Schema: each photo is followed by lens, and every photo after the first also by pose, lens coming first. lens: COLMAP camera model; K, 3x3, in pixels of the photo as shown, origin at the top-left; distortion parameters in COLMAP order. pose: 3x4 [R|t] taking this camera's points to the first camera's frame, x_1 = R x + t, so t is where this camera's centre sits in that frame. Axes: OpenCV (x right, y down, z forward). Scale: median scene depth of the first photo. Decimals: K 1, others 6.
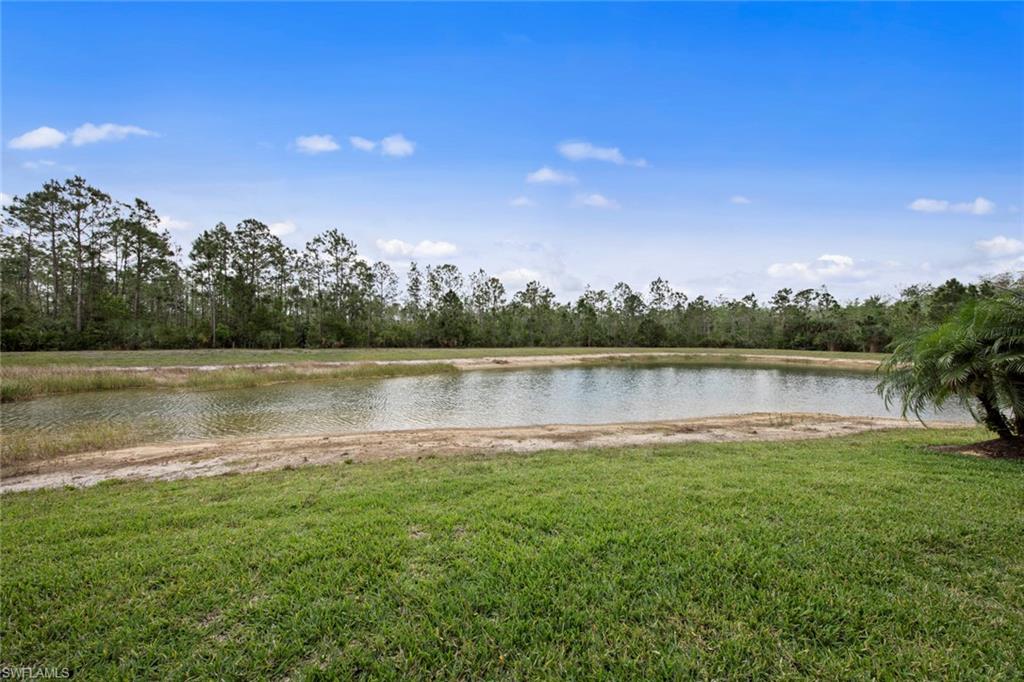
lens RADIAL K [[354.0, 0, 512.8], [0, 354.0, 338.9], [0, 0, 1]] dist [-0.011041, -0.000255]
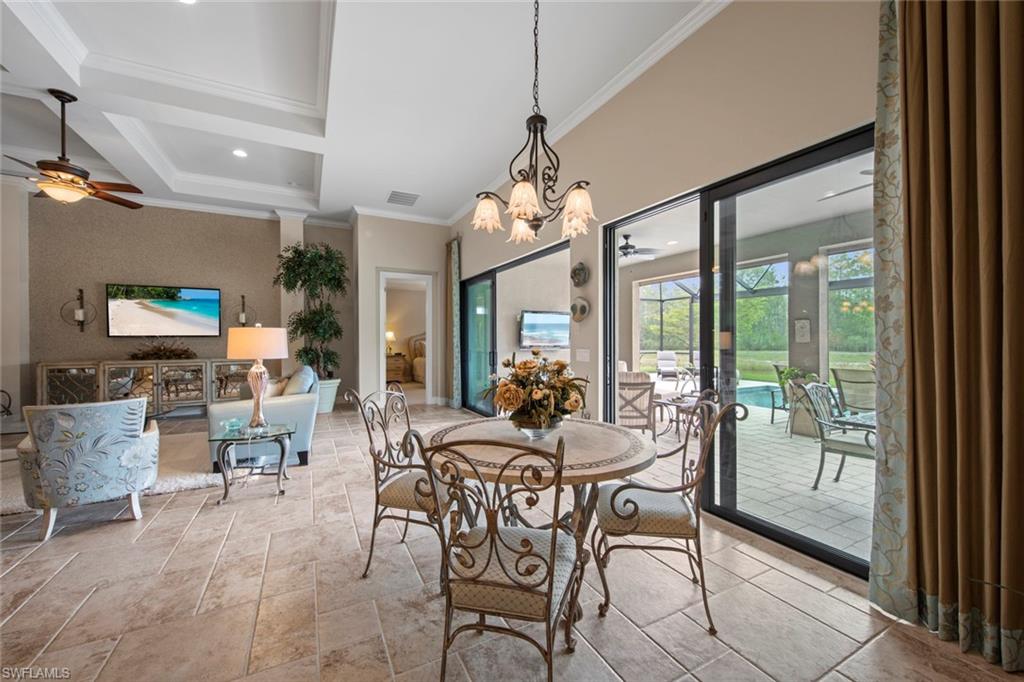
lens RADIAL K [[397.8, 0, 510.8], [0, 397.8, 342.1], [0, 0, 1]] dist [0.001691, 0.000128]
pose [[0.236643, -0.008887, -0.971556, 0.159891], [0.004251, 0.999958, -0.008112, 0.001274], [0.971587, -0.002210, 0.236671, -0.210586]]
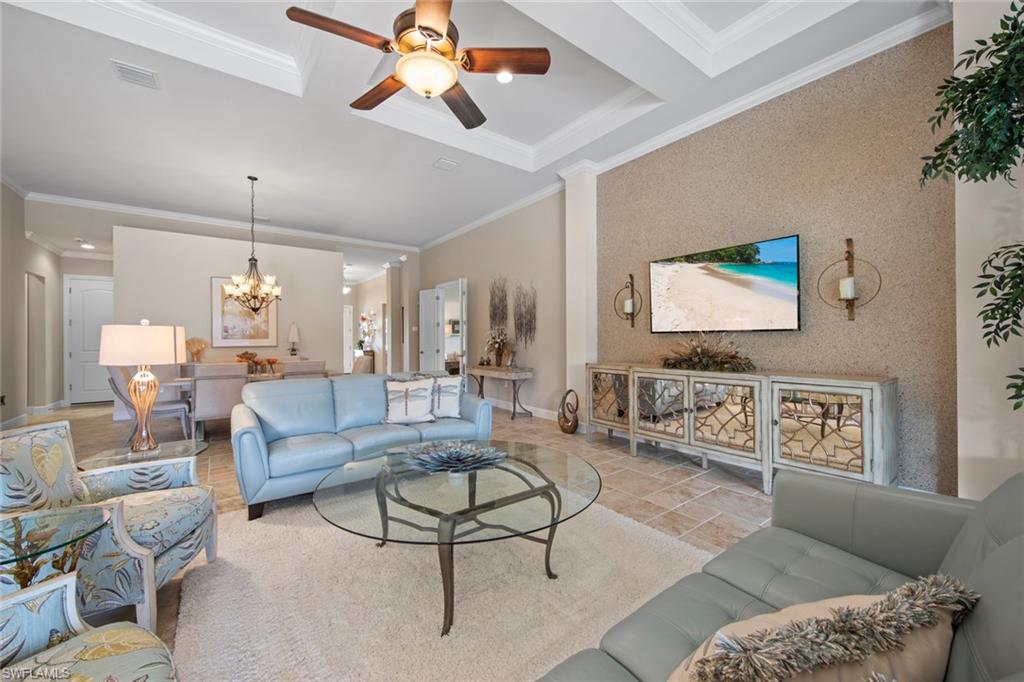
lens RADIAL K [[397.8, 0, 504.4], [0, 397.8, 338.6], [0, 0, 1]] dist [0.001691, 0.000128]
pose [[-0.926536, -0.010819, -0.376049, 0.091658], [-0.010367, 0.999941, -0.003228, 0.000234], [0.376062, 0.000908, -0.926594, -0.227277]]
